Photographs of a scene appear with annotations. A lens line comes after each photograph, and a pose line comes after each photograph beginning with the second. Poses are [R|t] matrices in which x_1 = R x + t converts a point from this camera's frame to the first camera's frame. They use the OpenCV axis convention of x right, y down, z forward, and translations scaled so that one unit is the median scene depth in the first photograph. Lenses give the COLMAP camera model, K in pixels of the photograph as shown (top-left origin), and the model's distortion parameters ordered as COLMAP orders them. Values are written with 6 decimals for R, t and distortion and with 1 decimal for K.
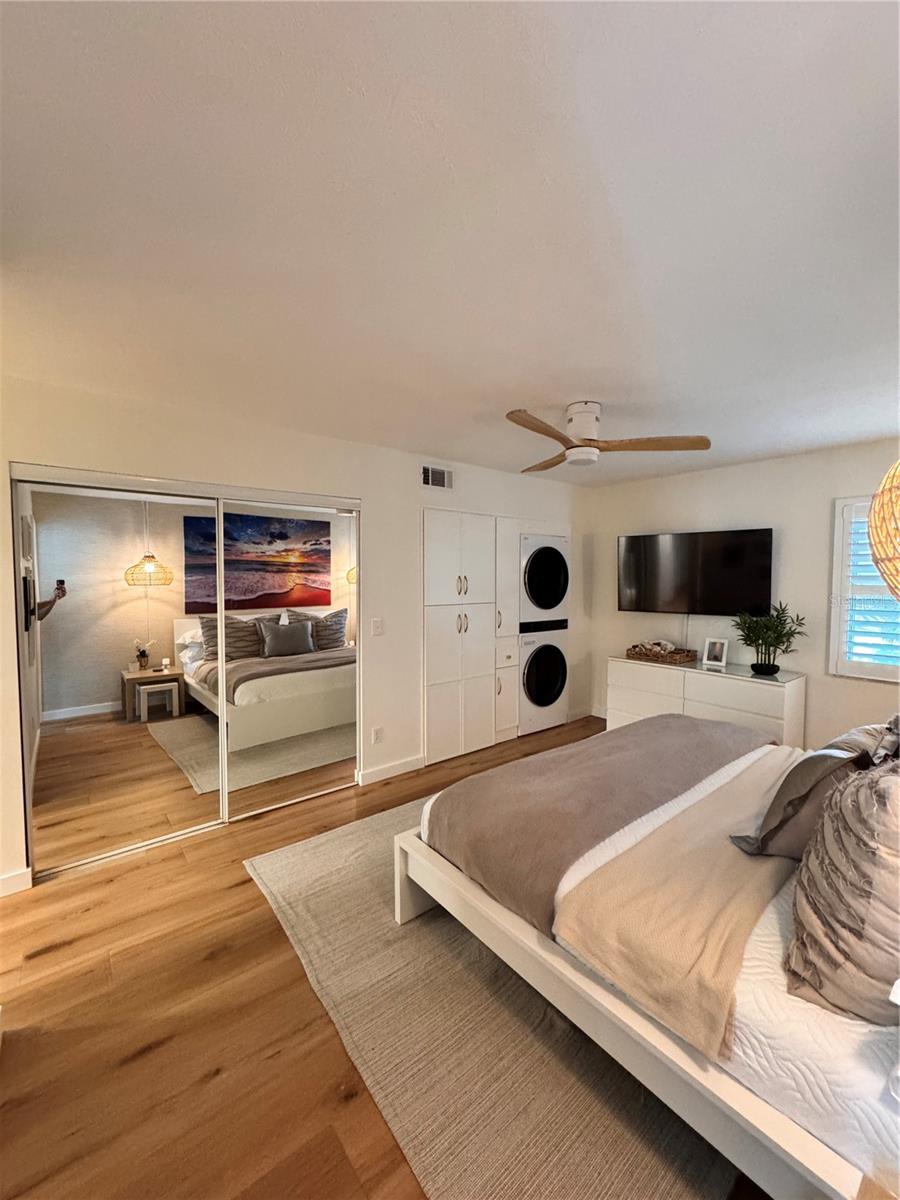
lens RADIAL K [[477.2, 0, 455.7], [0, 477.2, 601.7], [0, 0, 1]] dist [-0.009319, 0.001693]
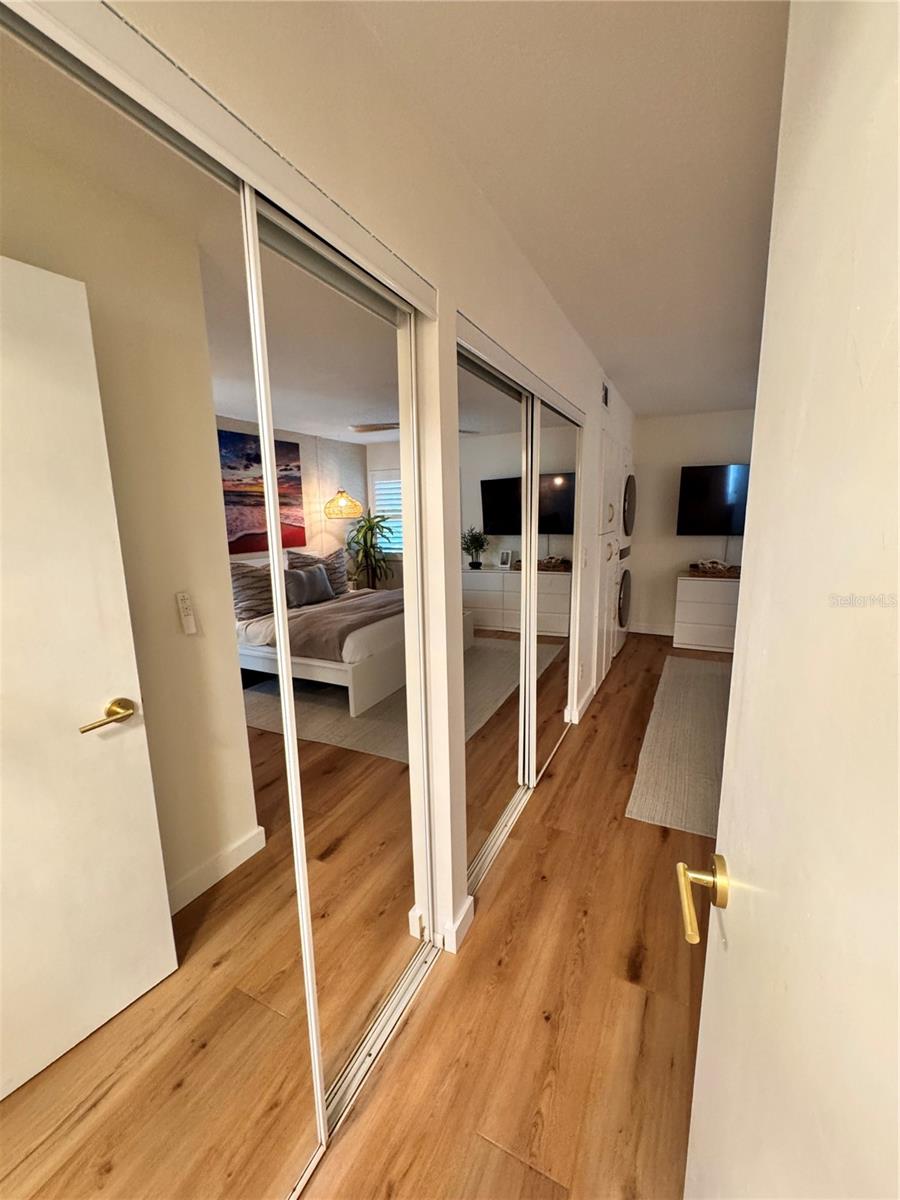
lens RADIAL K [[477.2, 0, 455.1], [0, 477.2, 603.4], [0, 0, 1]] dist [-0.009319, 0.001693]
pose [[0.909811, -0.097139, 0.403494, -0.414200], [0.038791, 0.987871, 0.150357, -0.007963], [-0.413205, -0.121144, 0.902544, 0.129744]]
